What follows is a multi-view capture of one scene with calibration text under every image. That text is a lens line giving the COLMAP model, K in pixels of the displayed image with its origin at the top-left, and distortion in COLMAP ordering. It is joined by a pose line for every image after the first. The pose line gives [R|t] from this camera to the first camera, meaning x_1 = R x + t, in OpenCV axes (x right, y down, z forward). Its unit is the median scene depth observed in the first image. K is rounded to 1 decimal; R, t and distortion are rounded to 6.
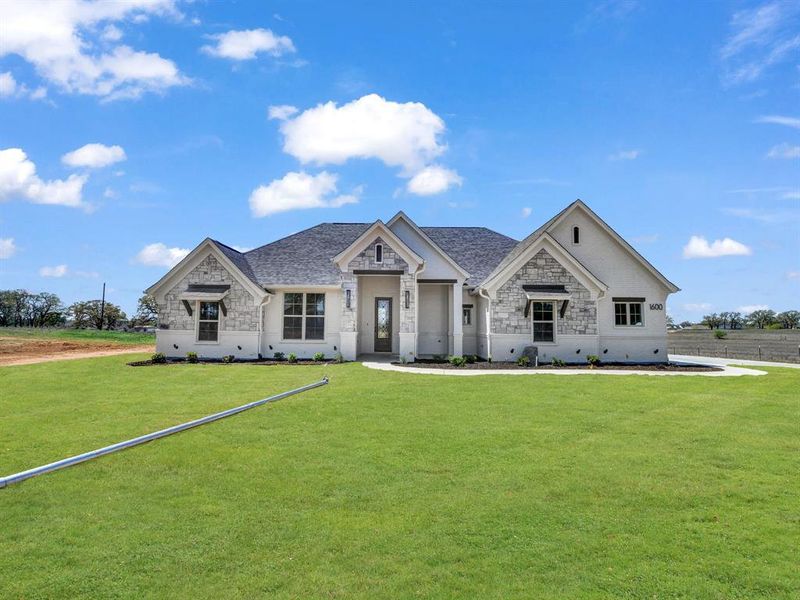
lens RADIAL K [[318.1, 0, 404.4], [0, 318.1, 299.5], [0, 0, 1]] dist [-0.022104, -0.000309]
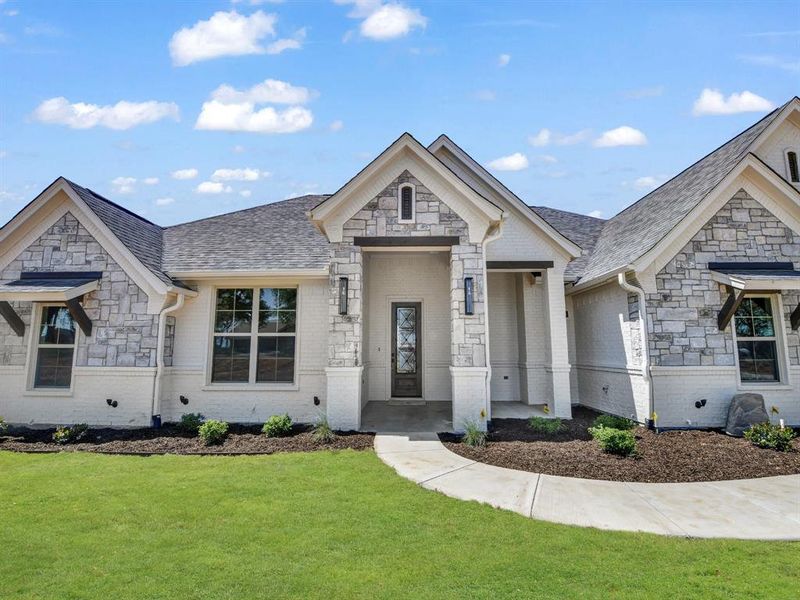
lens RADIAL K [[318.1, 0, 404.2], [0, 318.1, 306.0], [0, 0, 1]] dist [-0.022104, -0.000309]
pose [[0.999914, -0.012640, -0.003498, -0.084148], [0.012438, 0.998539, -0.052582, 0.038128], [0.004157, 0.052534, 0.998611, 0.526012]]
